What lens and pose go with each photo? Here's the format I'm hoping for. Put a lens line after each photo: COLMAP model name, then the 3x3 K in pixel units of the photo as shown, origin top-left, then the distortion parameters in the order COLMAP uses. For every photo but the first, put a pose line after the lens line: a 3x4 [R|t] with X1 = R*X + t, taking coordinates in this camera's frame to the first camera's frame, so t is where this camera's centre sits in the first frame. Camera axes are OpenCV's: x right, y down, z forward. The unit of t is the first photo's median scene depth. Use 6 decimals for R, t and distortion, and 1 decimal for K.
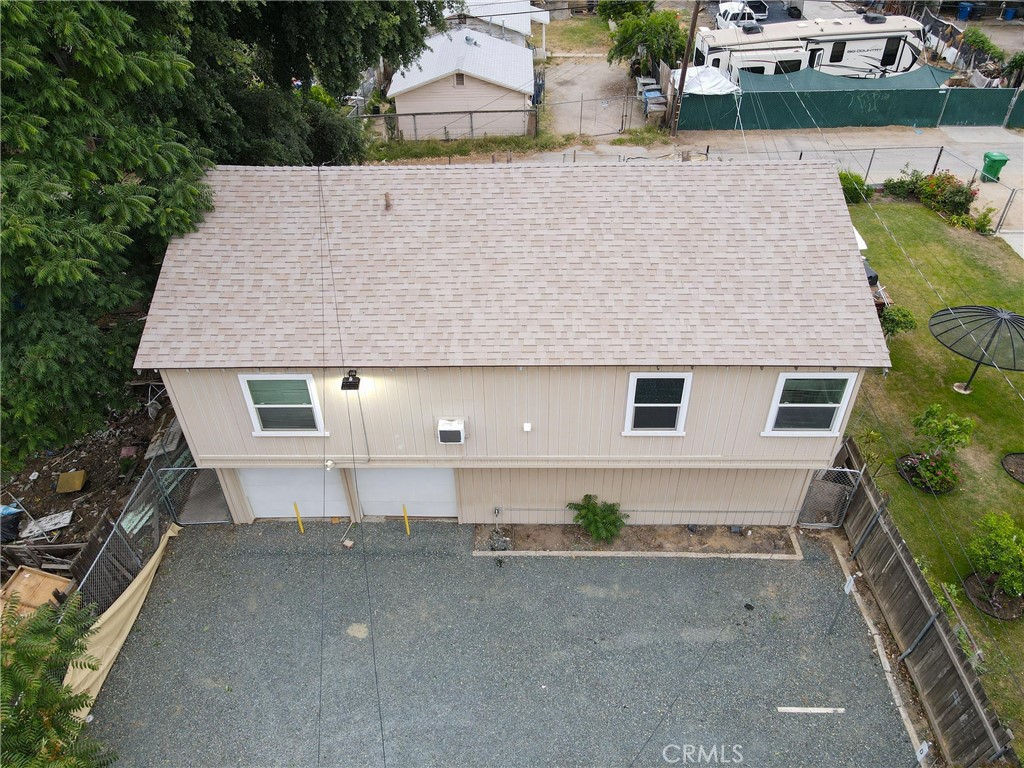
lens RADIAL K [[745.5, 0, 509.6], [0, 745.5, 378.0], [0, 0, 1]] dist [0.020308, 0.006510]
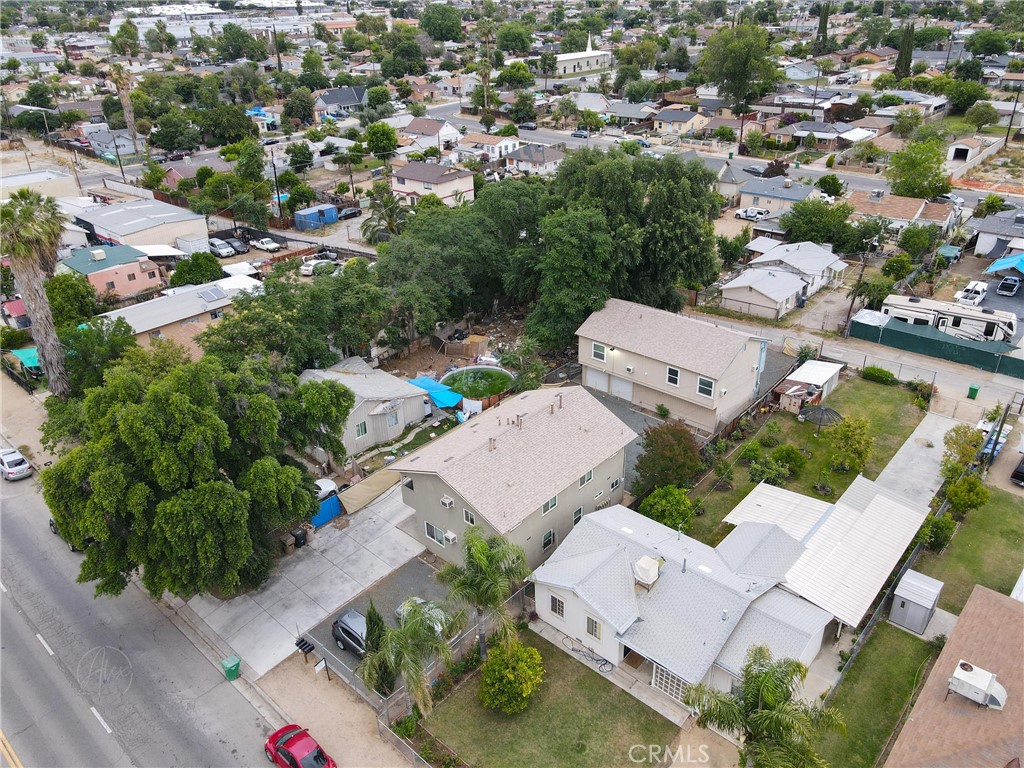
lens RADIAL K [[745.5, 0, 513.1], [0, 745.5, 384.5], [0, 0, 1]] dist [0.020308, 0.006510]
pose [[0.755273, 0.303965, -0.580661, 0.917050], [-0.397975, 0.916616, -0.037820, 0.276604], [0.520748, 0.259653, 0.813266, -1.326144]]
